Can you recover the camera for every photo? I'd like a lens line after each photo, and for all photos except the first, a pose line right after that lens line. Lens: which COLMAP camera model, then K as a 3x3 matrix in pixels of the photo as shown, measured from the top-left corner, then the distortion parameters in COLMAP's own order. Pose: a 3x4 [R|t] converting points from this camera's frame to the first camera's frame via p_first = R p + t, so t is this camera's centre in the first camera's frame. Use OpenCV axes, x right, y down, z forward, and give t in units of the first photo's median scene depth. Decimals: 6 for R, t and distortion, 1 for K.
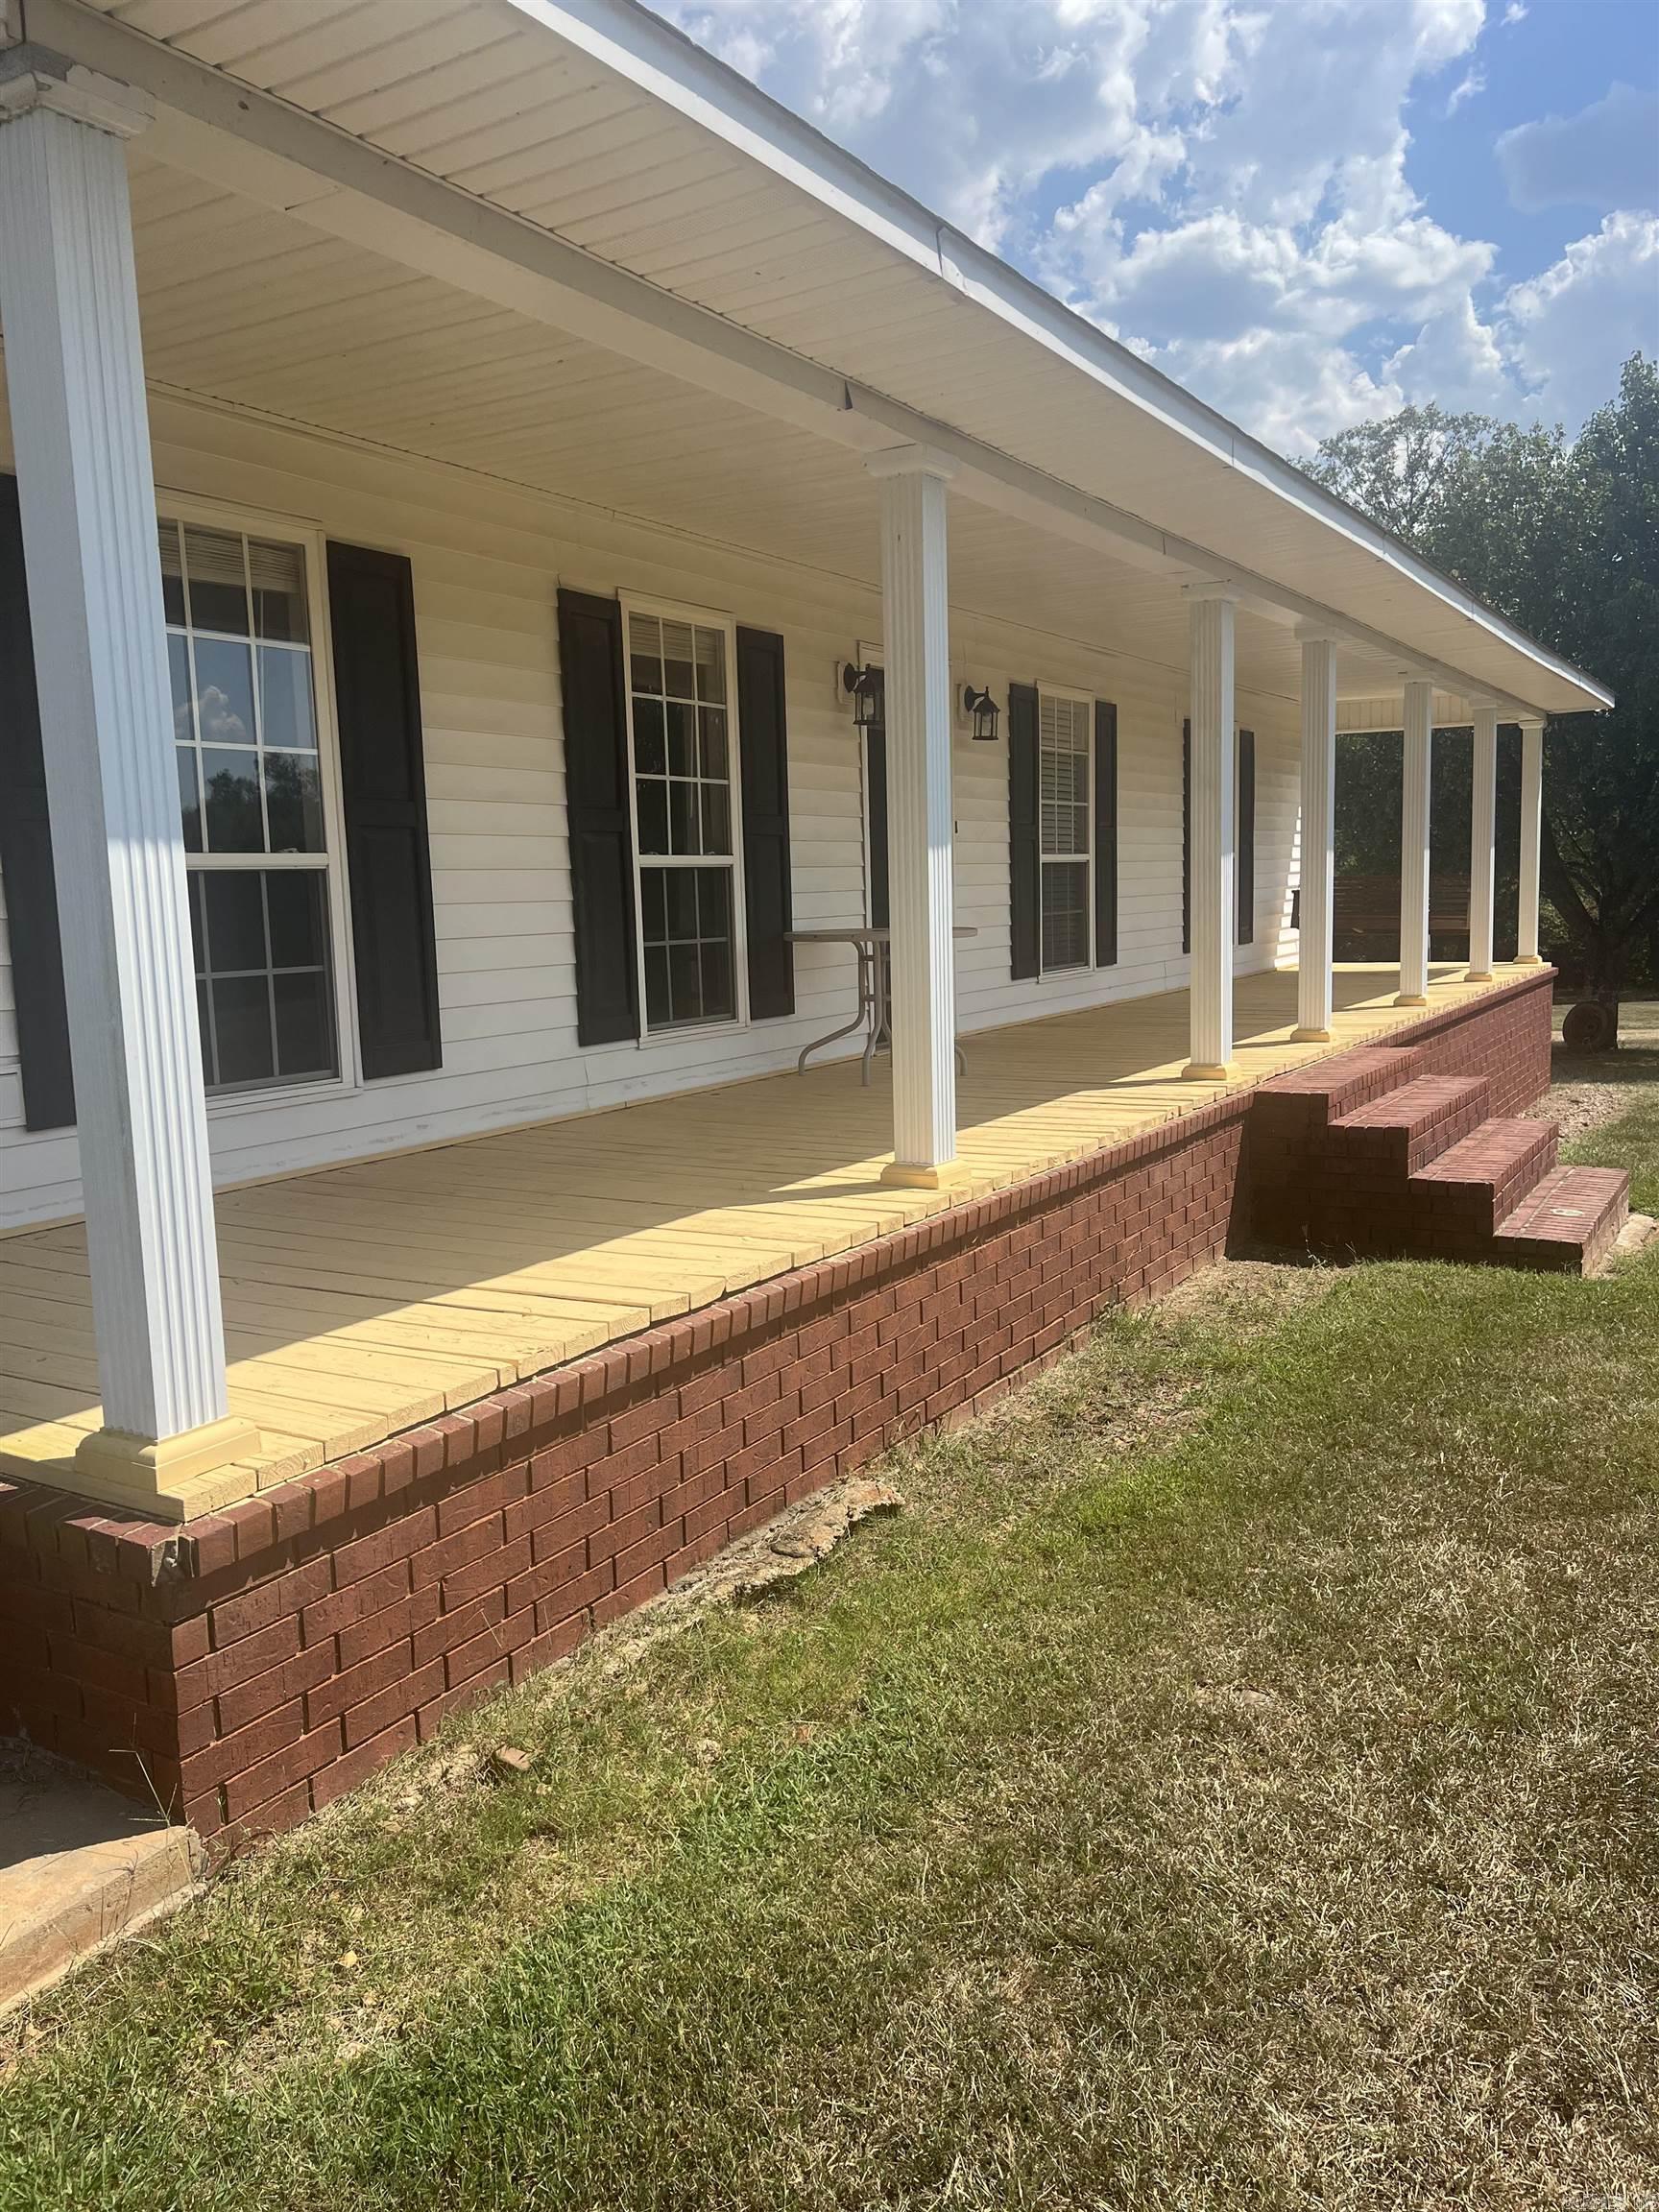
lens RADIAL K [[1676.4, 0, 829.5], [0, 1676.4, 1106.0], [0, 0, 1]] dist [0.103032, -0.001068]
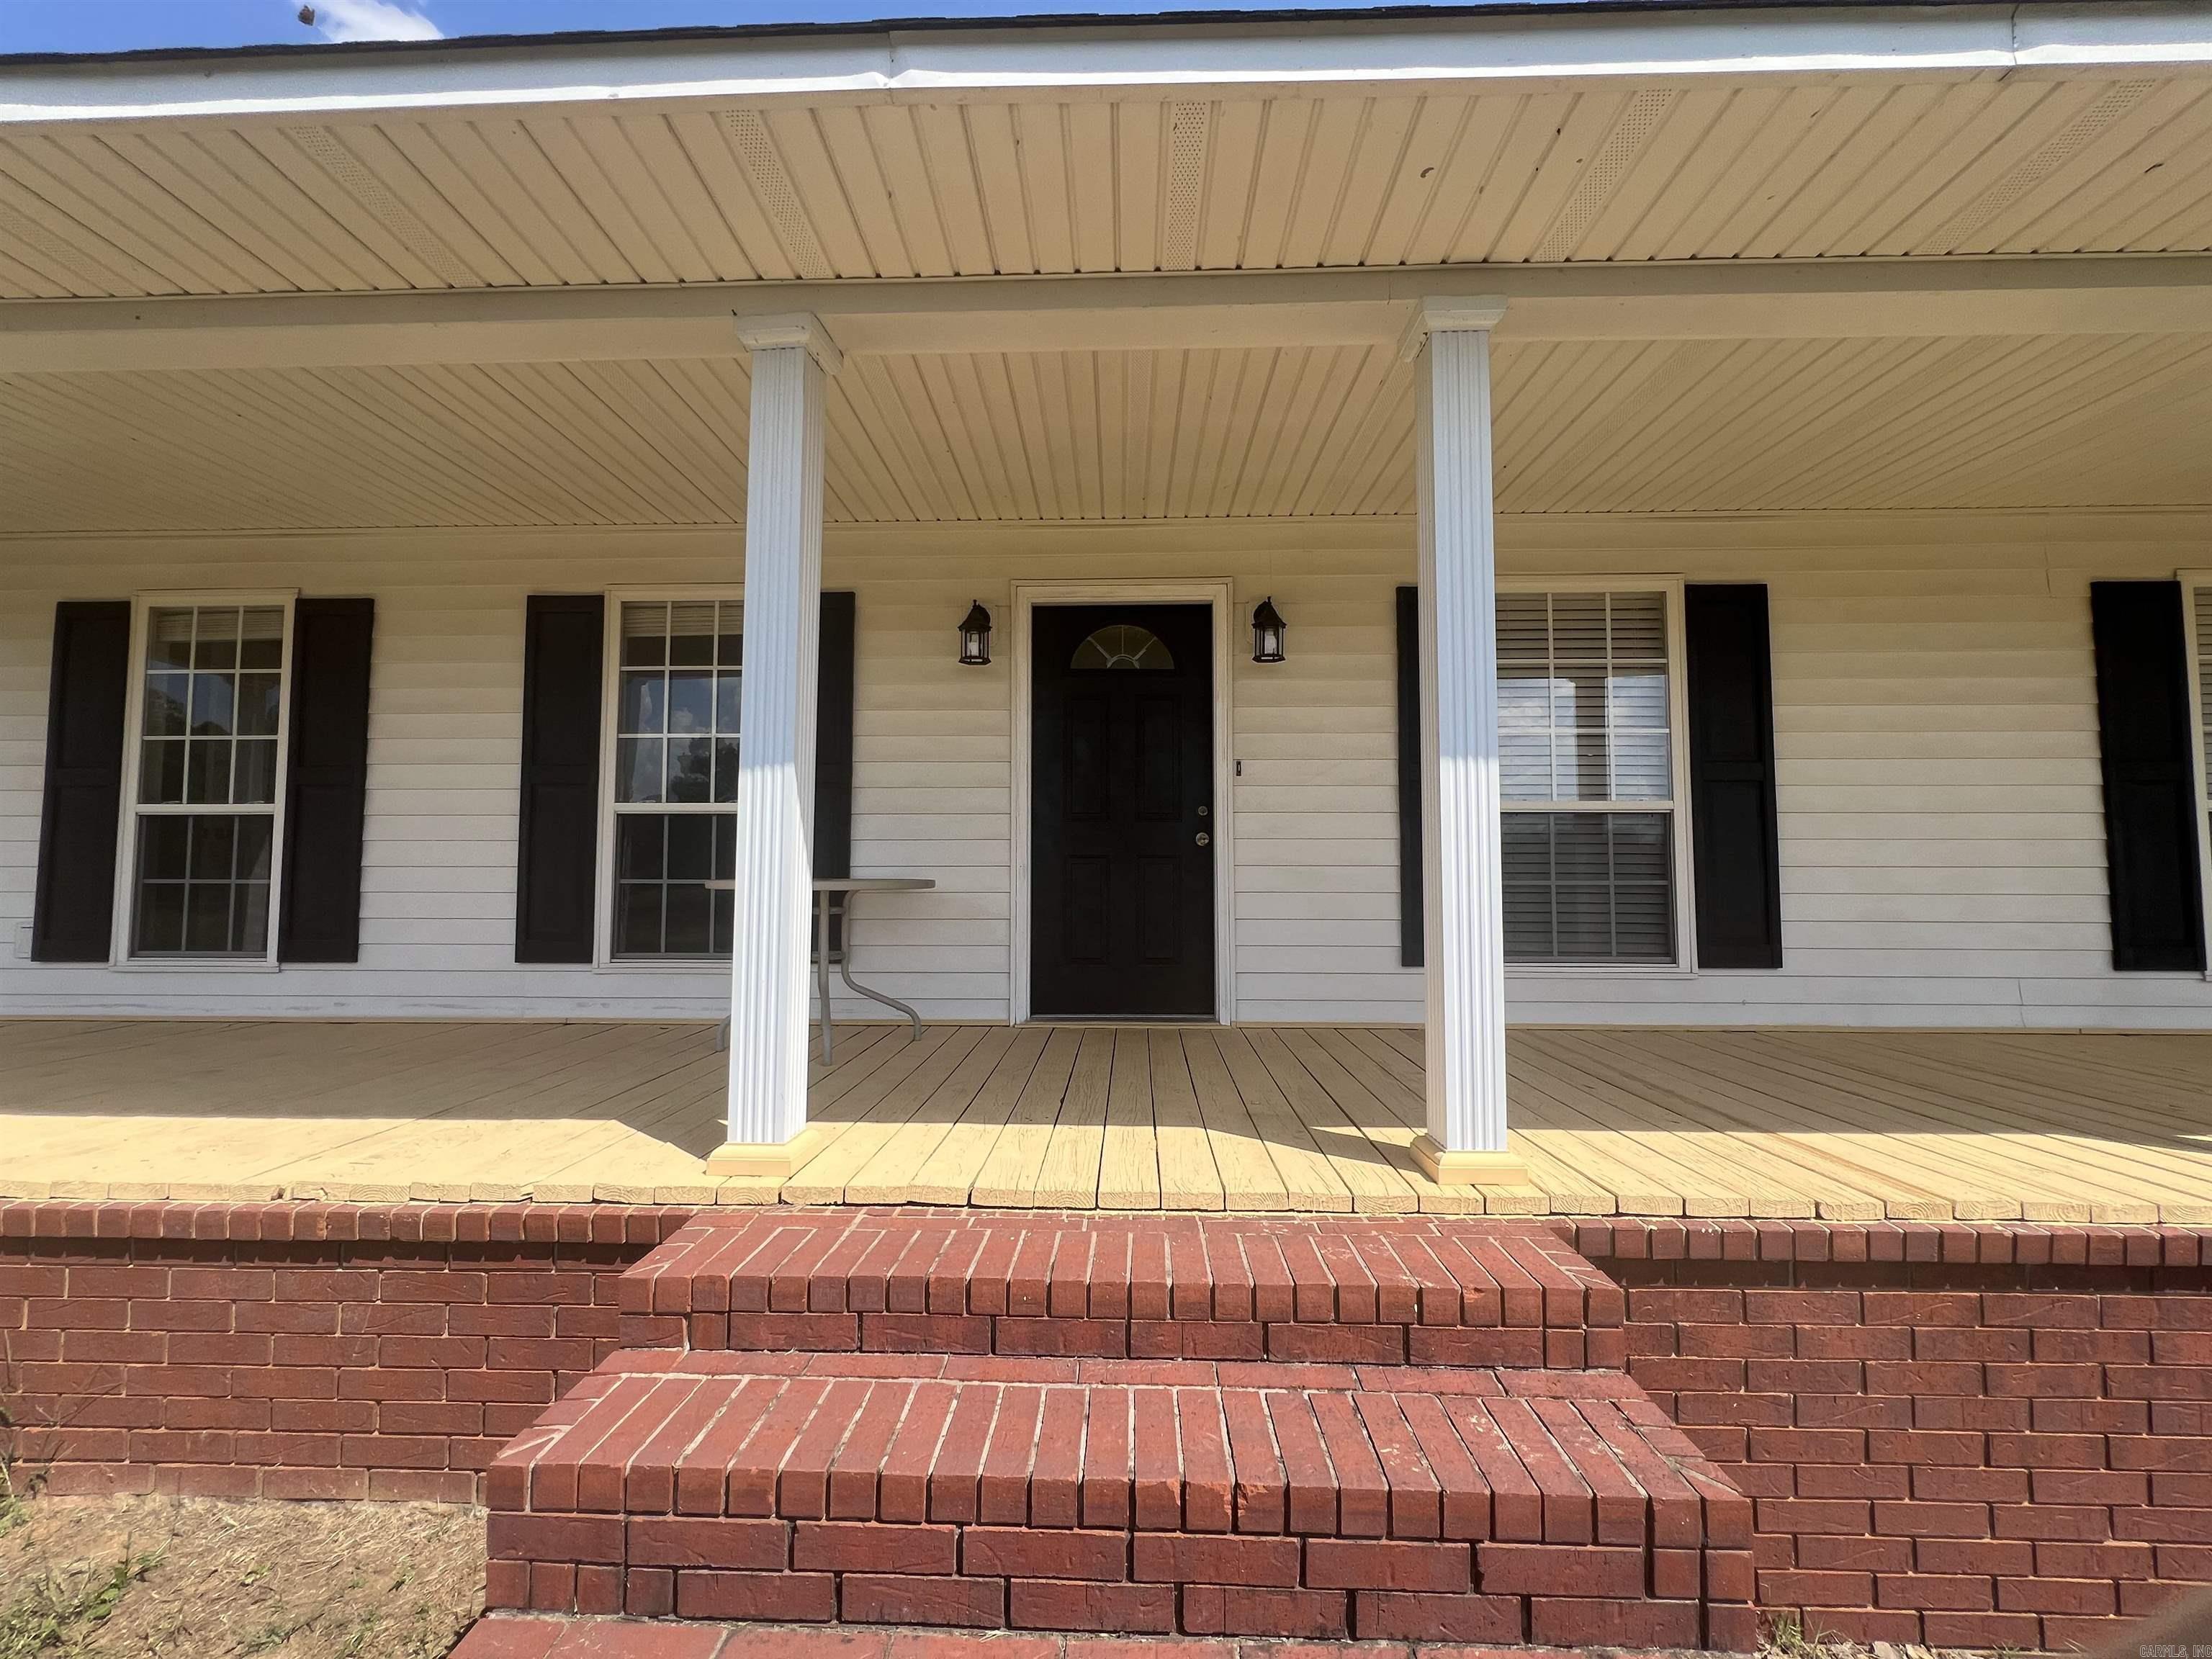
lens RADIAL K [[930.1, 0, 1105.7], [0, 930.1, 776.9], [0, 0, 1]] dist [-0.001317, -0.000072]
pose [[0.493614, -0.022247, -0.869397, 0.208670], [-0.127738, 0.986976, -0.097782, -0.050903], [0.860249, 0.159321, 0.484343, 0.337803]]
